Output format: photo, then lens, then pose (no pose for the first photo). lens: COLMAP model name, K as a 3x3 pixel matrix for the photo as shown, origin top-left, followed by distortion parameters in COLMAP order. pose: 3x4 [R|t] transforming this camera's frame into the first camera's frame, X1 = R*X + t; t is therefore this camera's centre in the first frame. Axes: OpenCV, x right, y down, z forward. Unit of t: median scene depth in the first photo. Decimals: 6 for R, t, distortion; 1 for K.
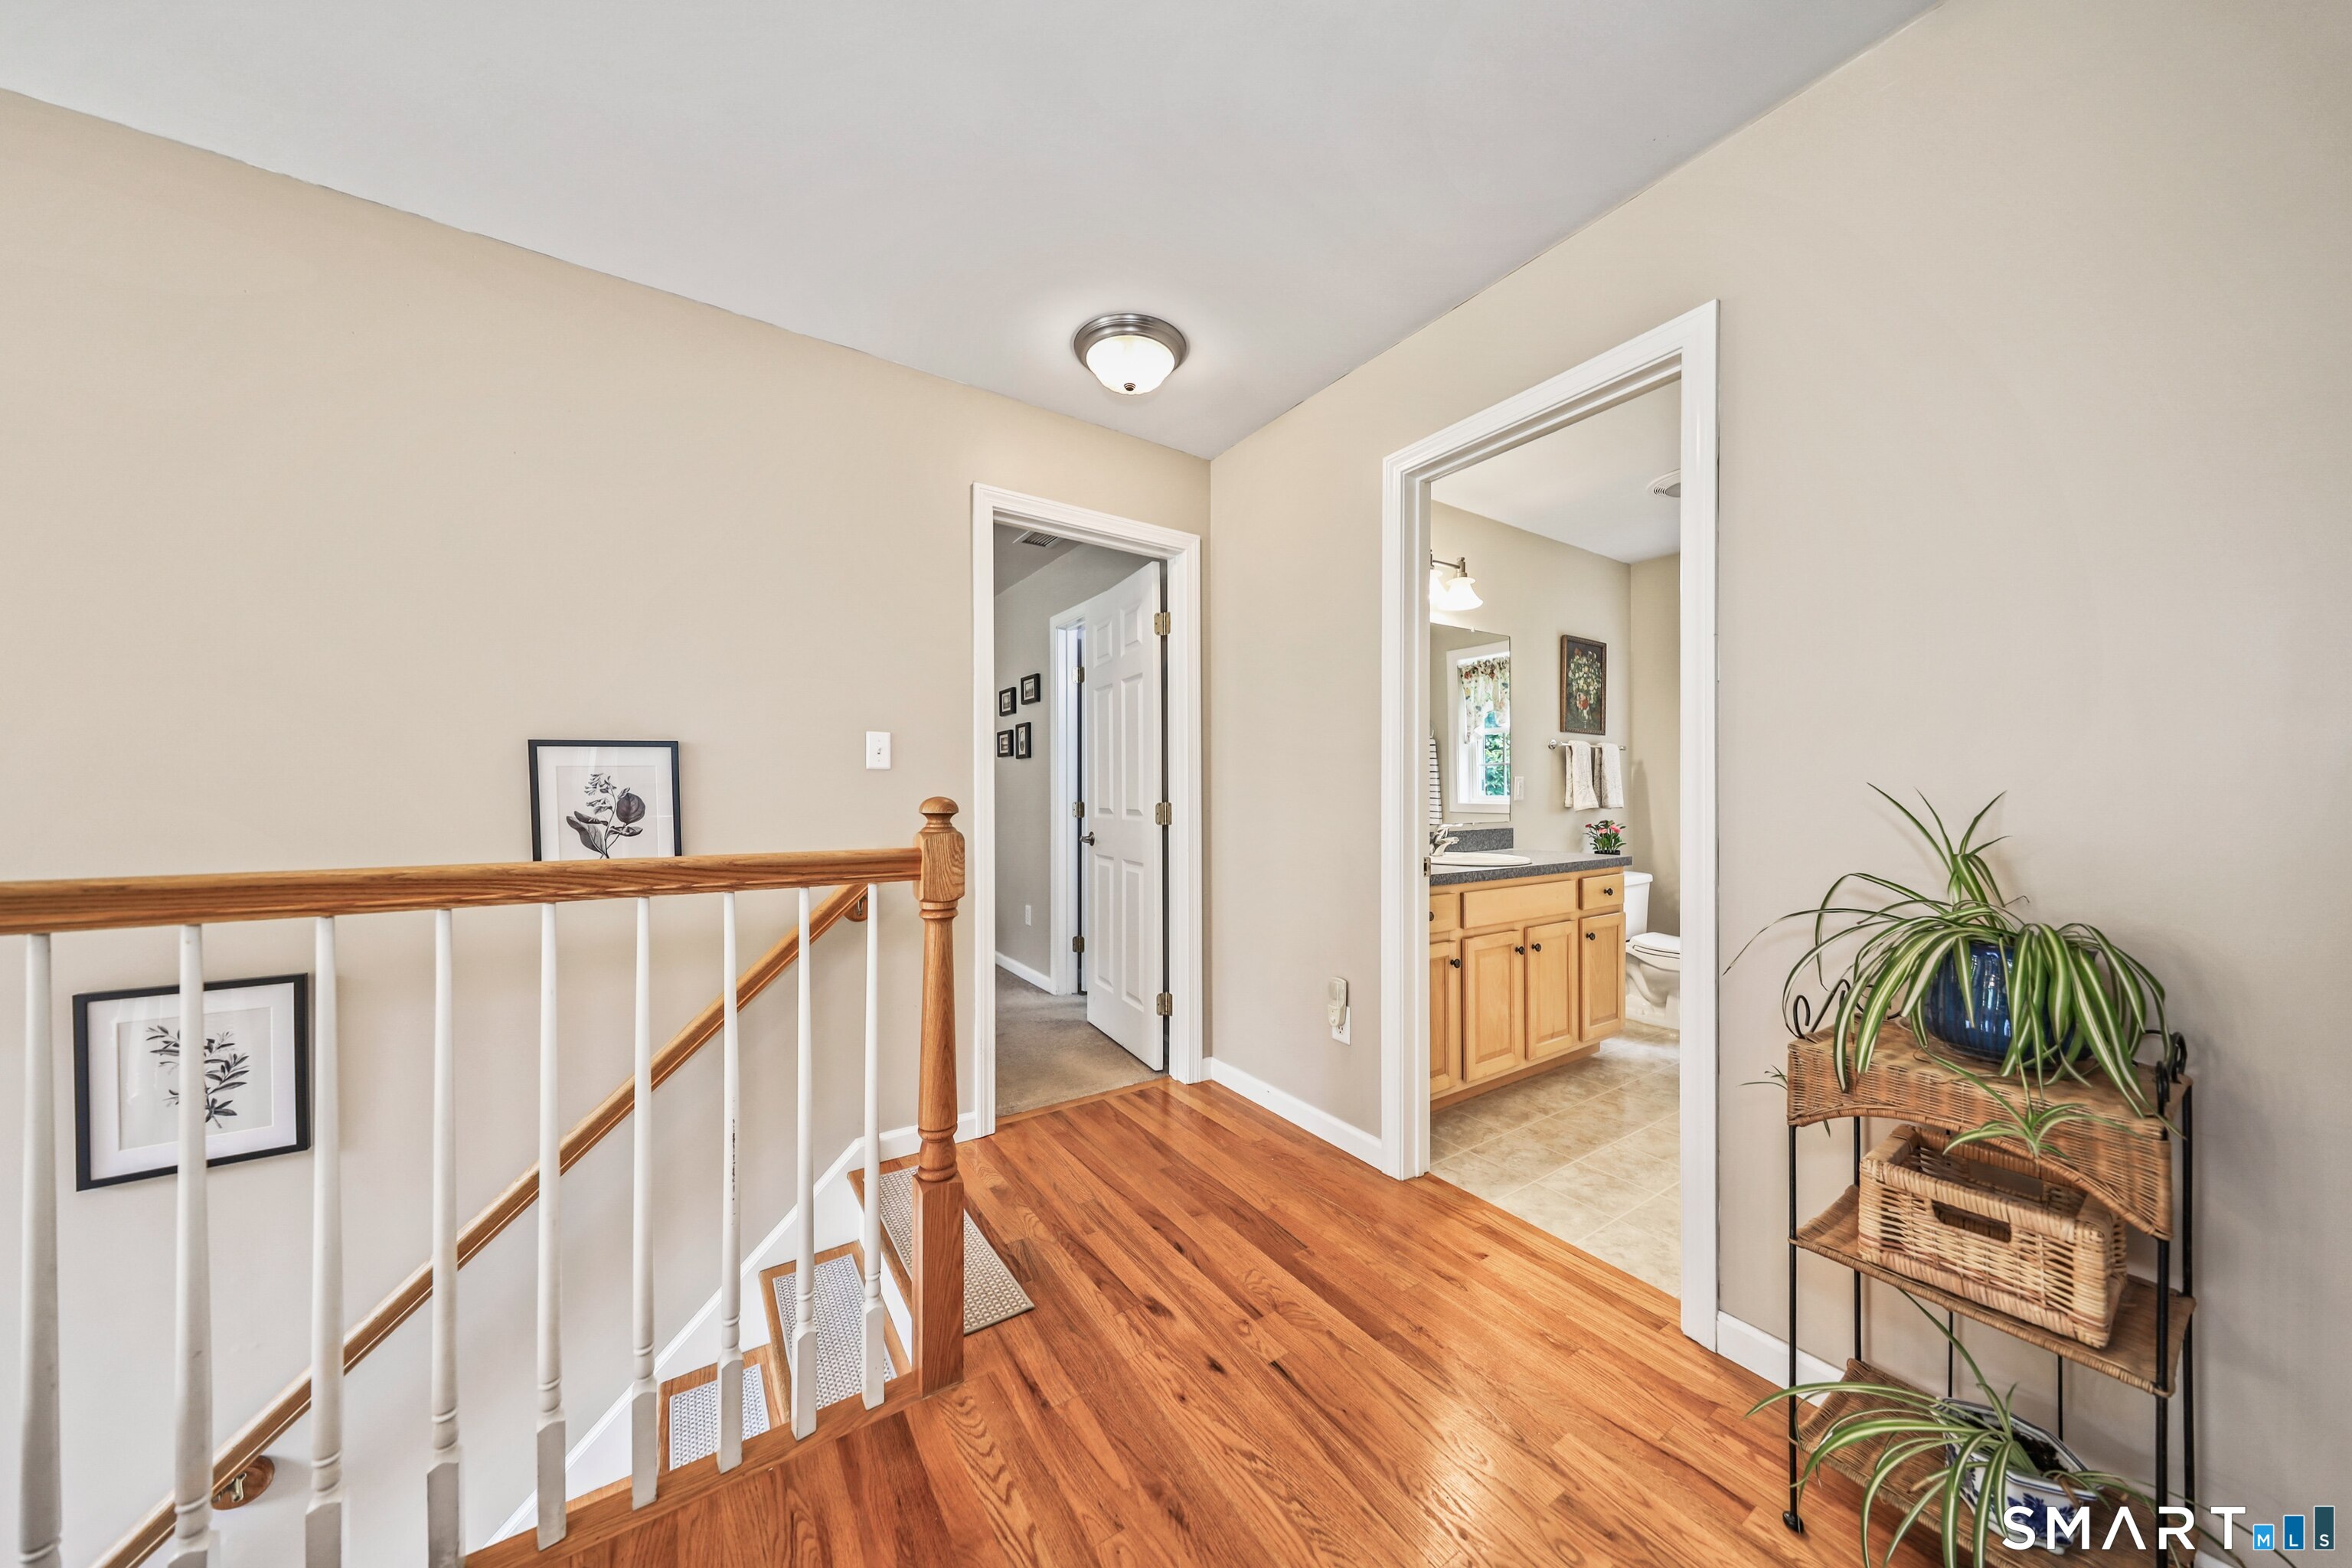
lens RADIAL K [[773.4, 0, 1121.0], [0, 773.4, 795.7], [0, 0, 1]] dist [-0.001027, -0.000023]
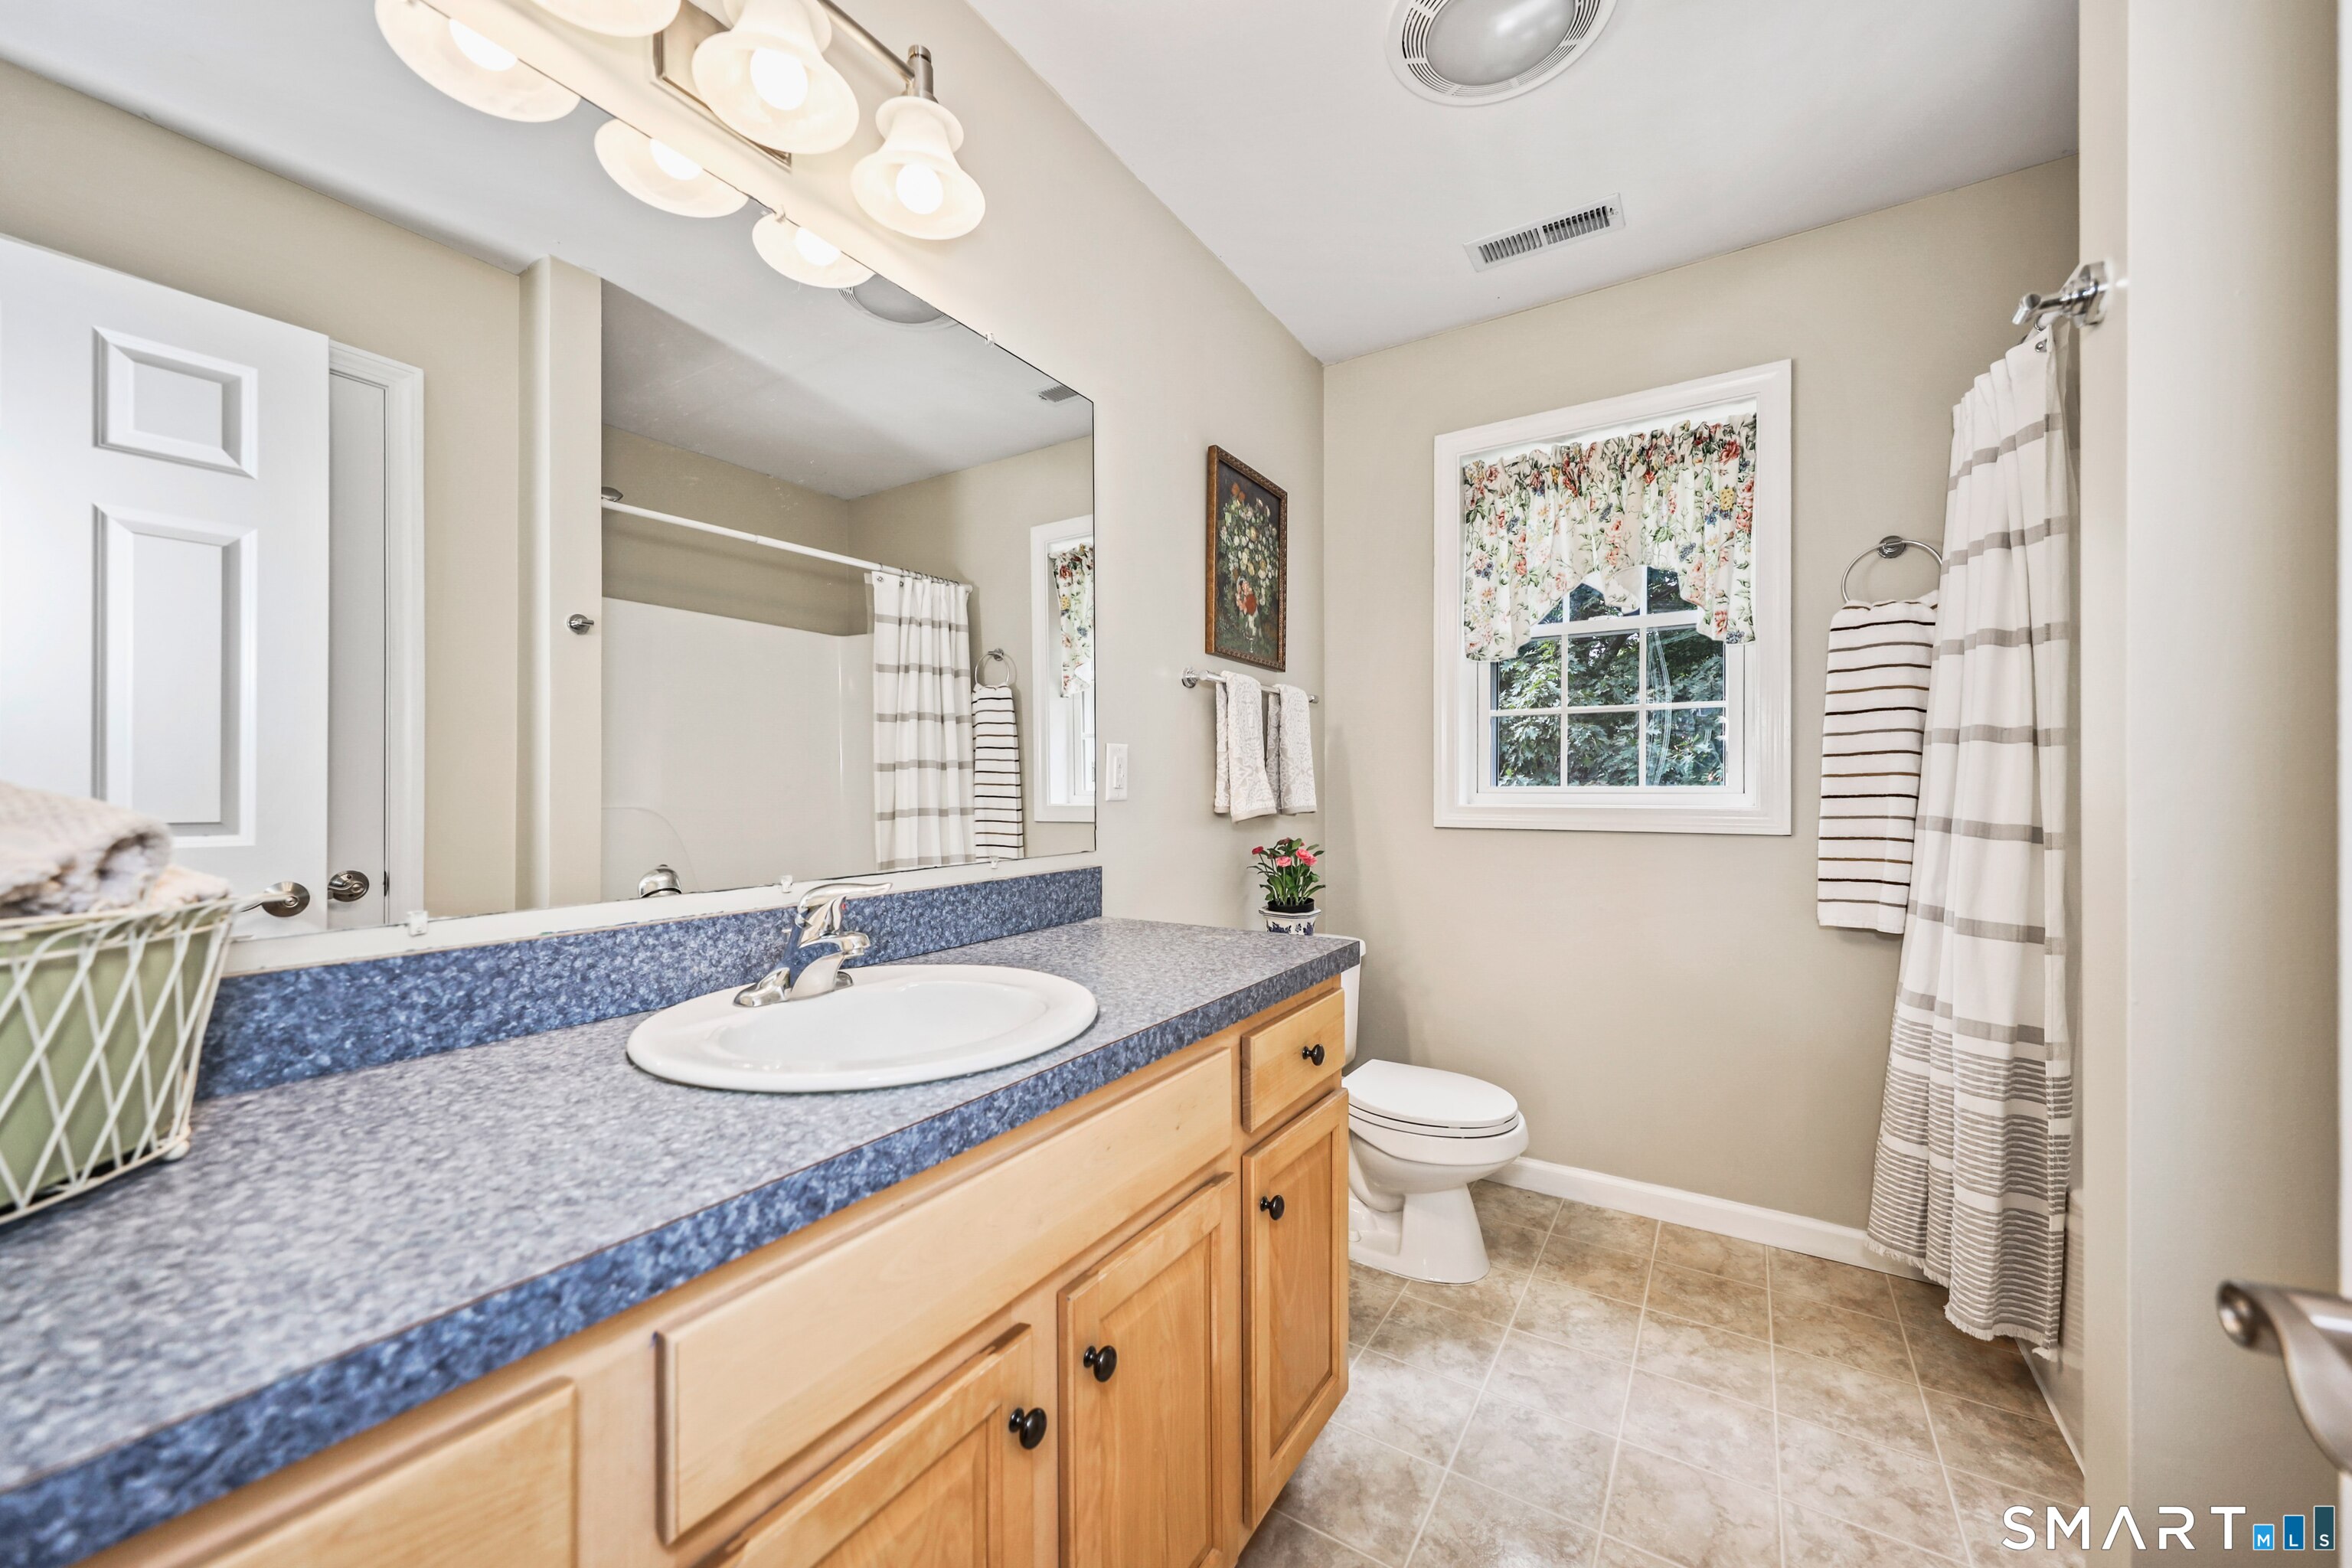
lens RADIAL K [[912.4, 0, 1175.8], [0, 912.4, 792.2], [0, 0, 1]] dist [0.000546, 0.000012]
pose [[0.895143, -0.003096, 0.445769, 0.301895], [0.005128, 0.999981, -0.003352, 0.003820], [-0.445750, 0.005286, 0.895142, 0.508555]]
